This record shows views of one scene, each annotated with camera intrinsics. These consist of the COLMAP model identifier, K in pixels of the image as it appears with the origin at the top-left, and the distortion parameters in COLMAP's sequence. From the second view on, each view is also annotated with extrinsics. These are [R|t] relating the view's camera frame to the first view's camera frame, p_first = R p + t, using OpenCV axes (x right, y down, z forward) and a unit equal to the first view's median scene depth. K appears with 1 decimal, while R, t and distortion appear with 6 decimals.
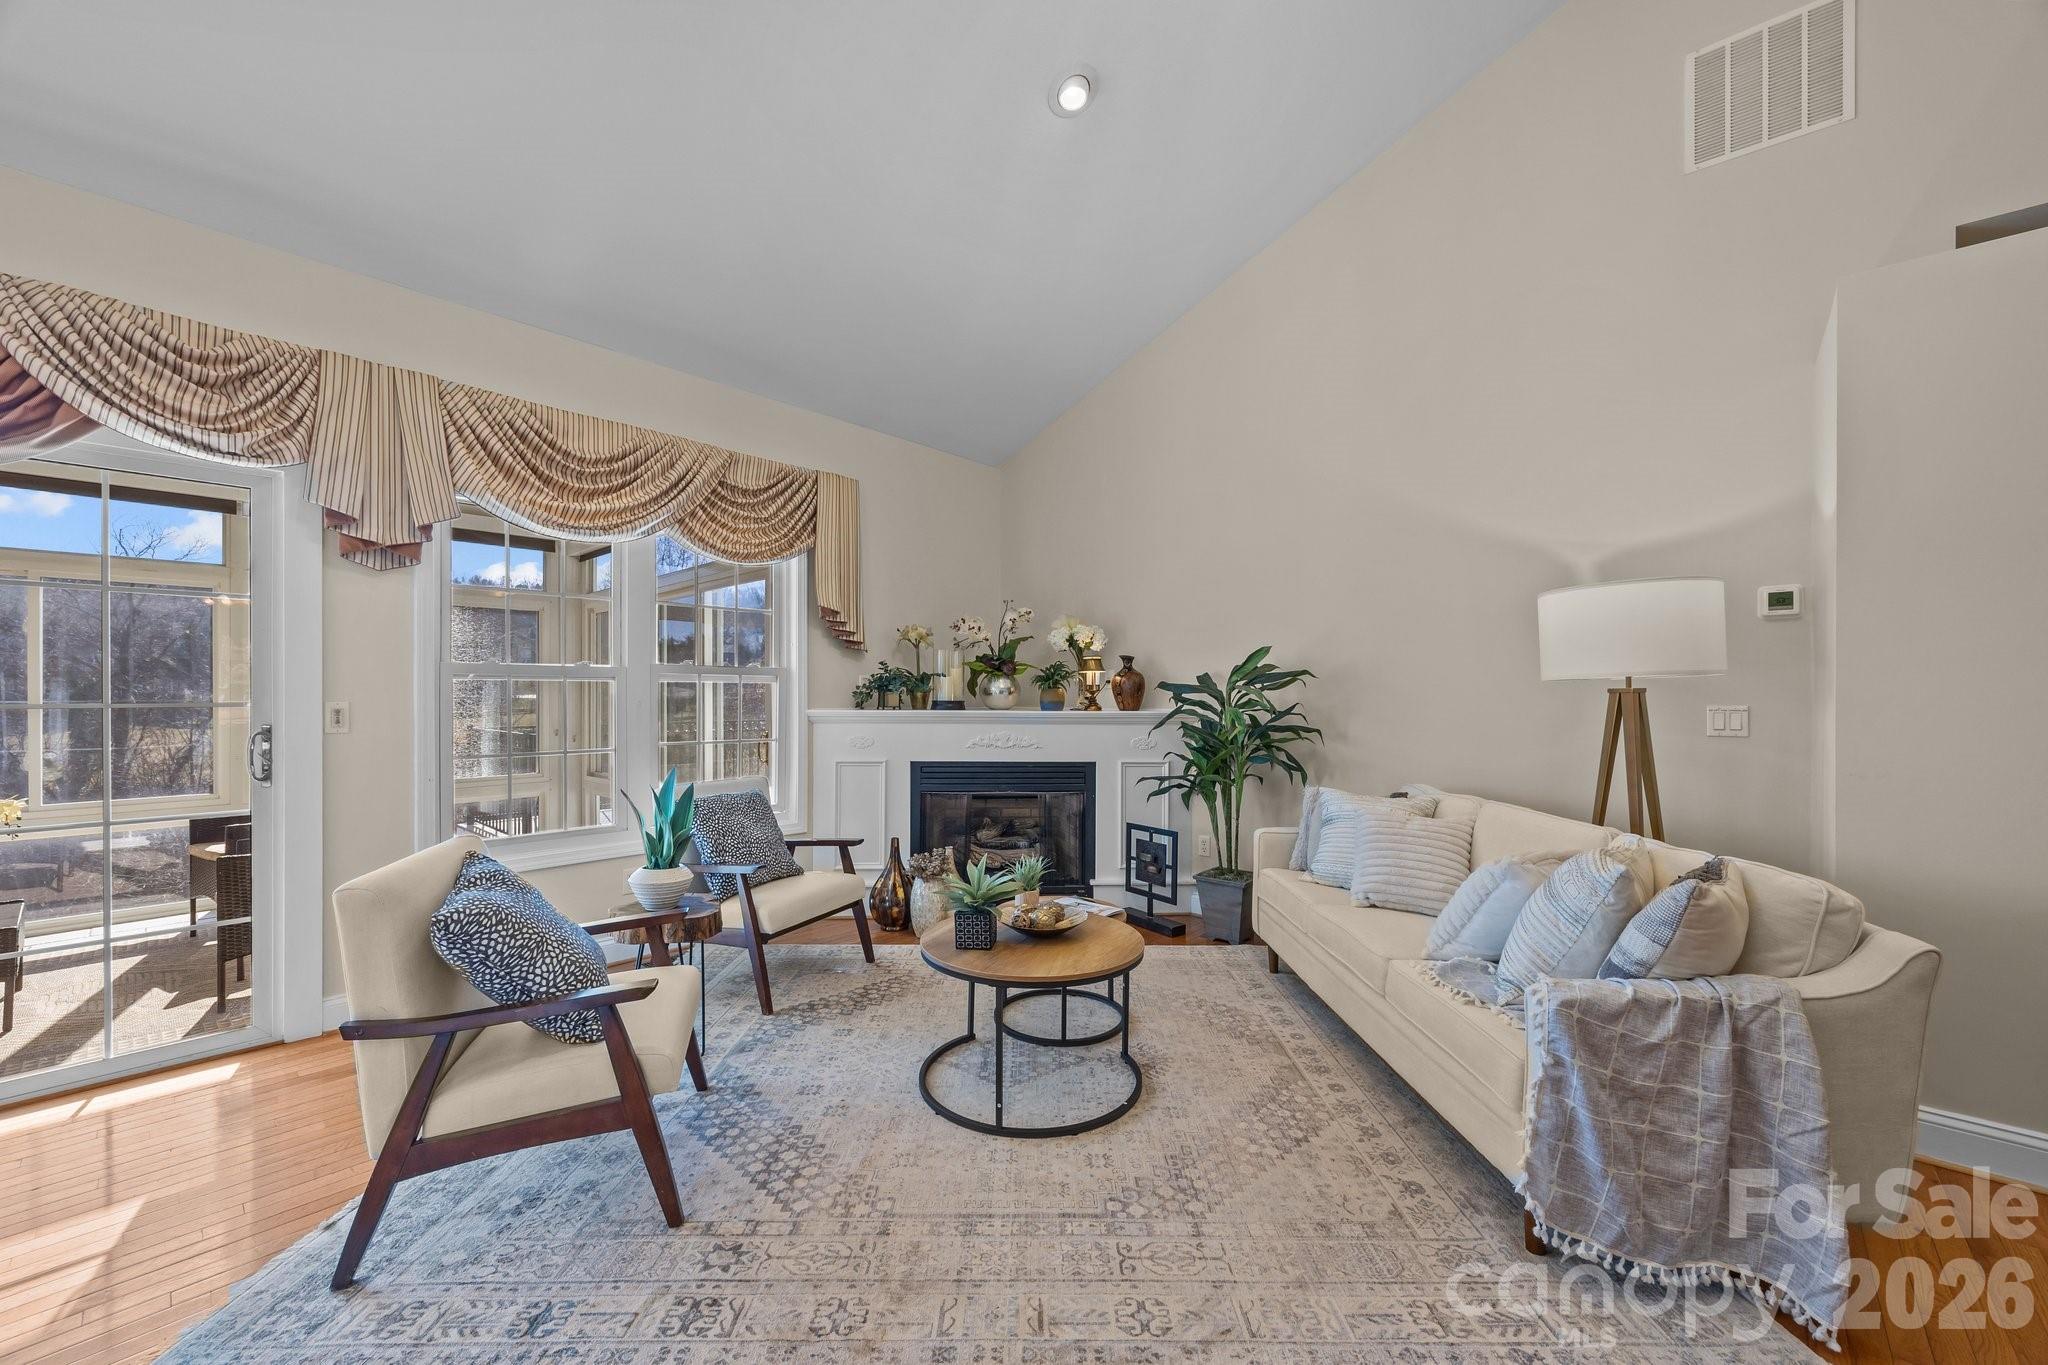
lens RADIAL K [[788.0, 0, 1024.7], [0, 788.0, 699.7], [0, 0, 1]] dist [-0.000085, -0.000394]
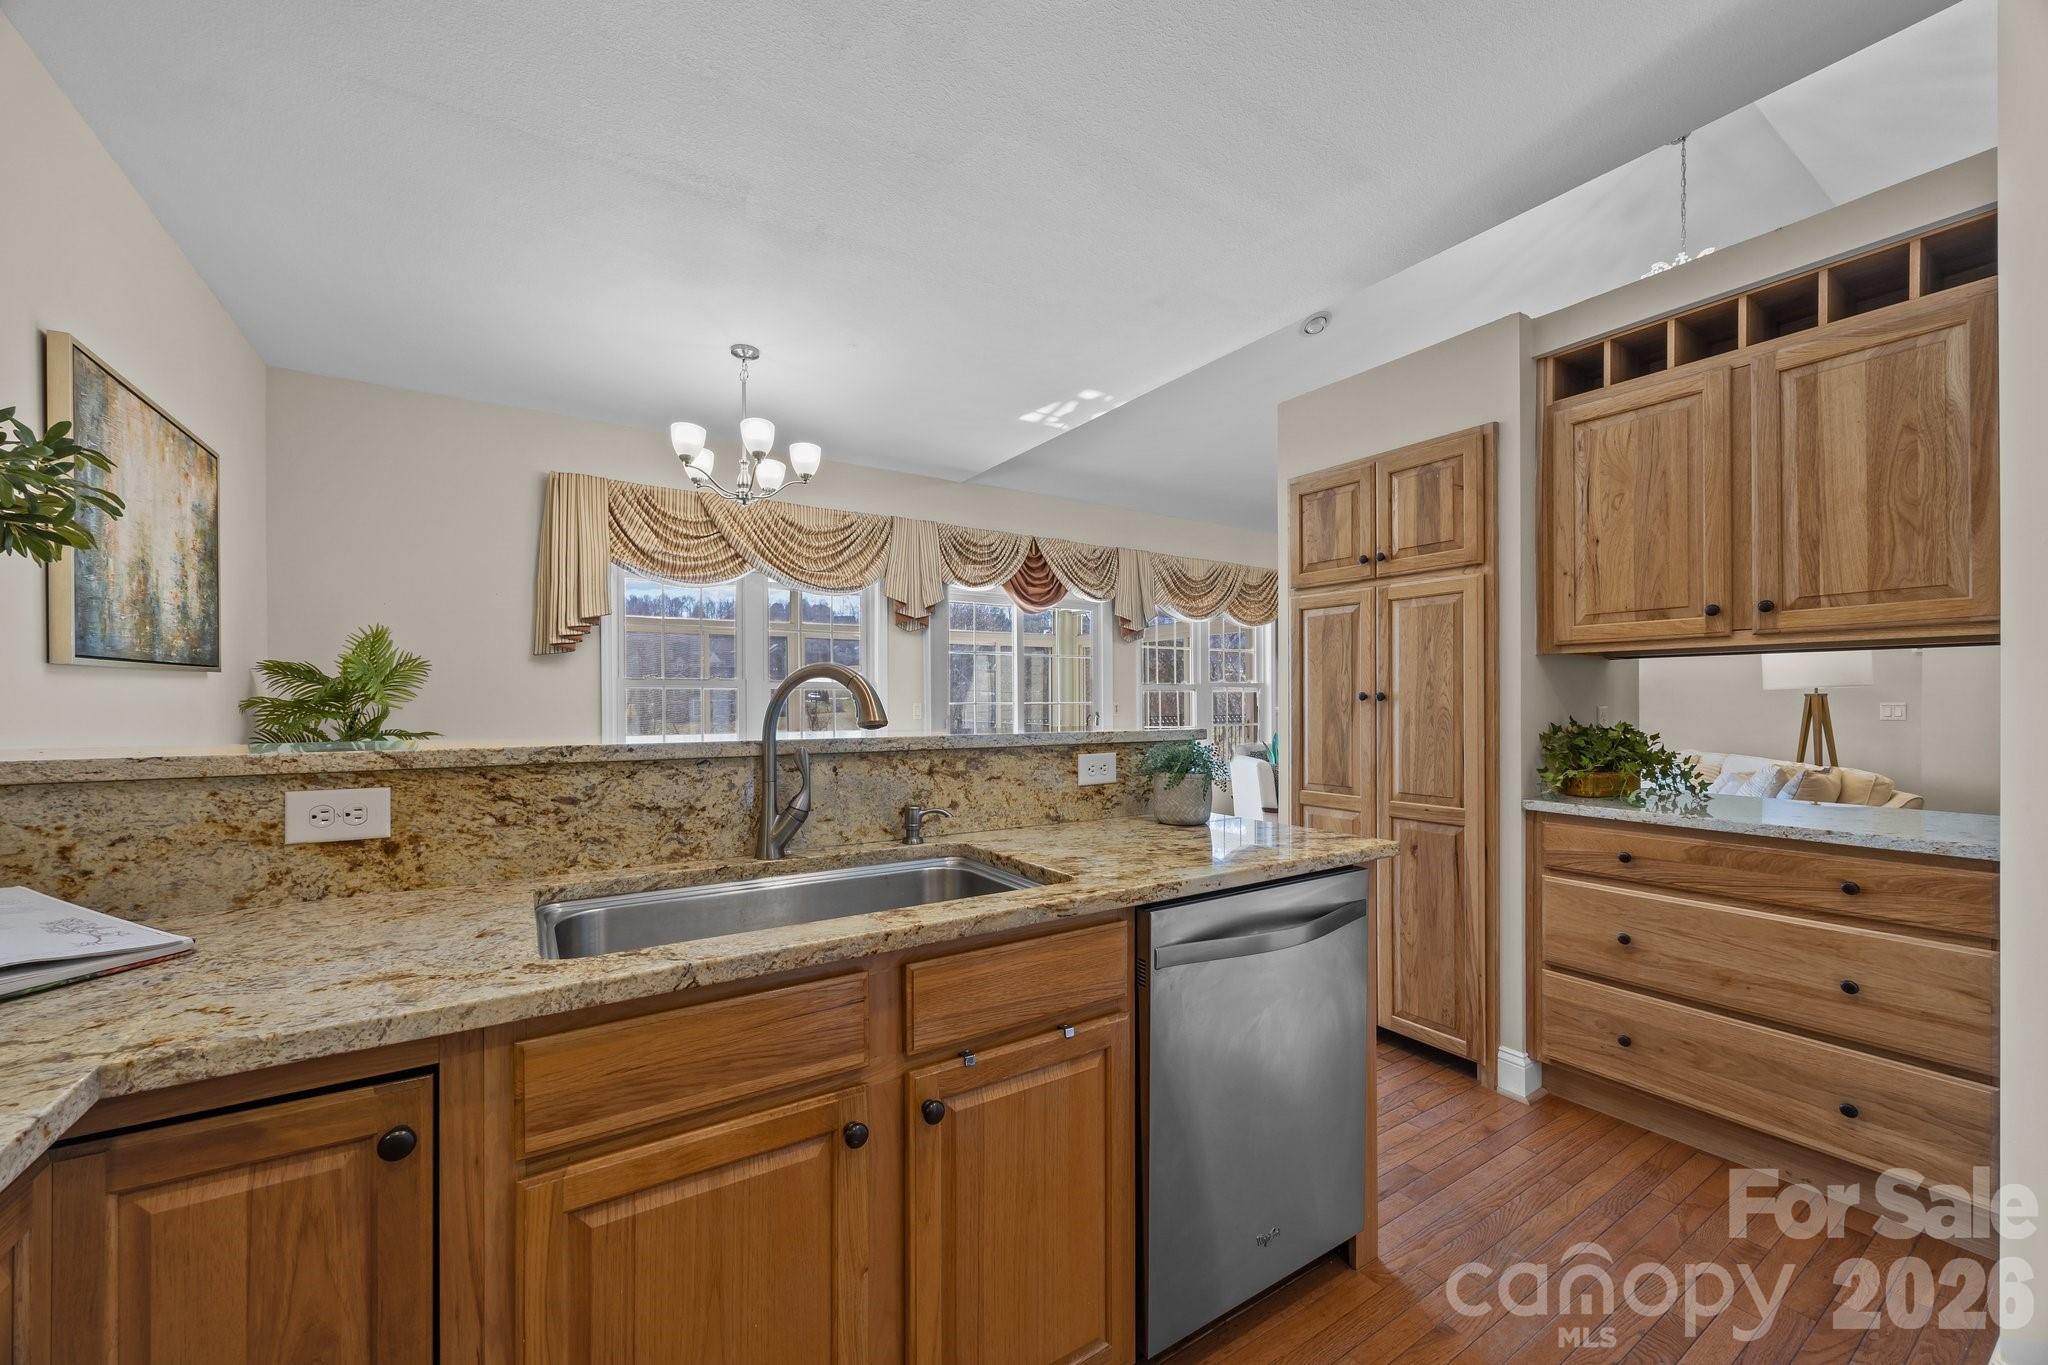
lens RADIAL K [[788.0, 0, 1024.7], [0, 788.0, 699.7], [0, 0, 1]] dist [-0.000085, -0.000394]
pose [[0.965388, -0.002045, -0.260809, -0.469362], [0.001292, 0.999994, -0.003060, 0.002595], [0.260814, 0.002617, 0.965386, -1.066181]]
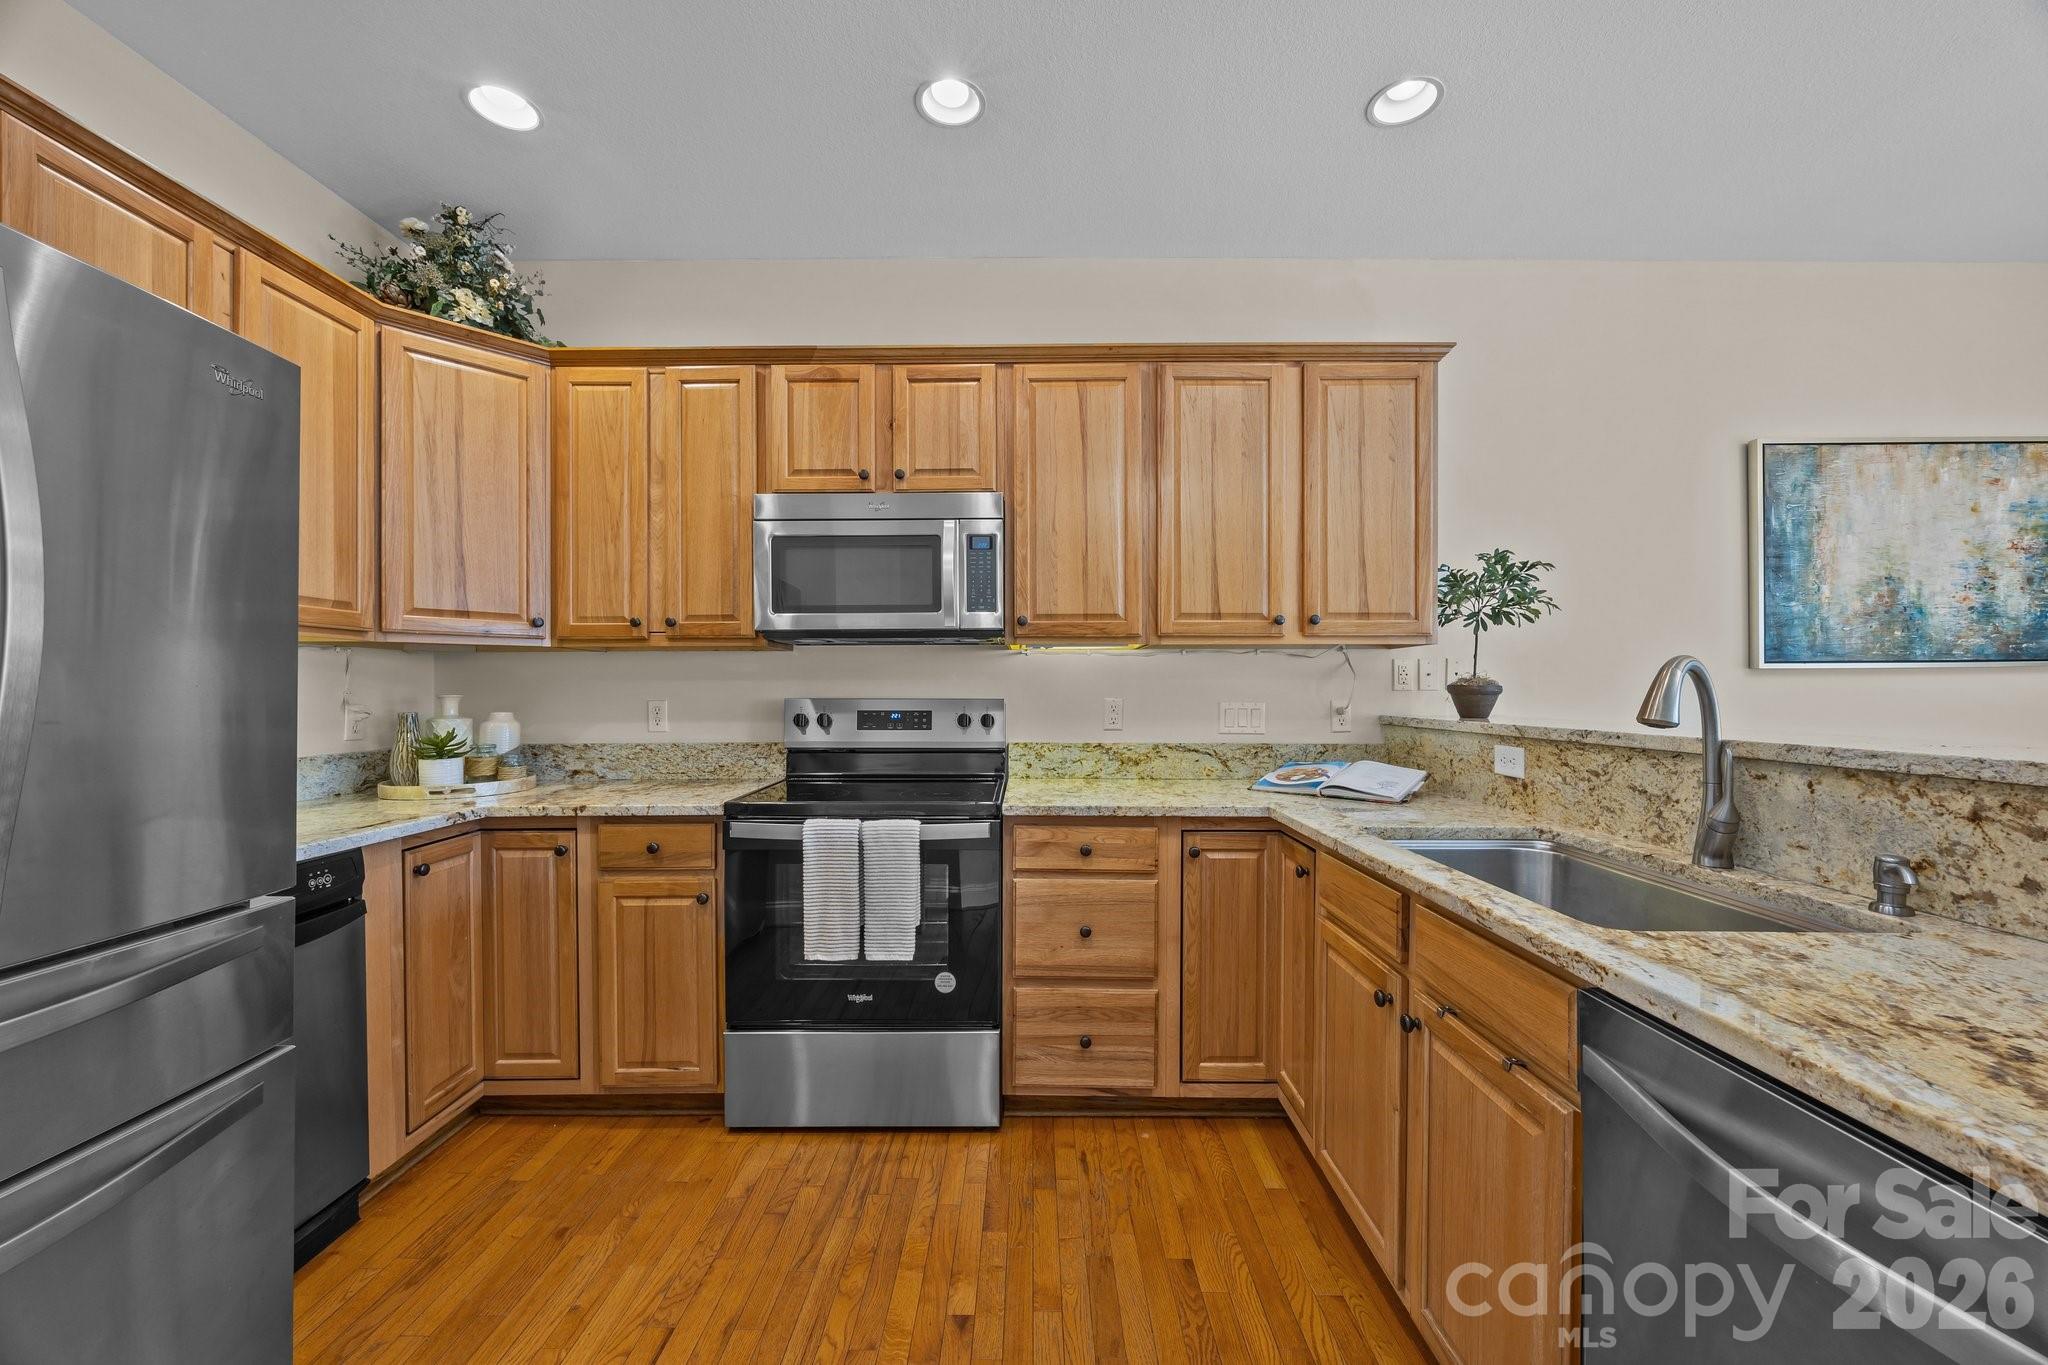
lens RADIAL K [[785.3, 0, 1025.3], [0, 785.3, 691.3], [0, 0, 1]] dist [0.000510, -0.000075]
pose [[-0.744059, -0.002902, -0.668107, -0.162880], [-0.005179, 0.999986, 0.001424, 0.000136], [0.668093, 0.004519, -0.744064, -0.579146]]
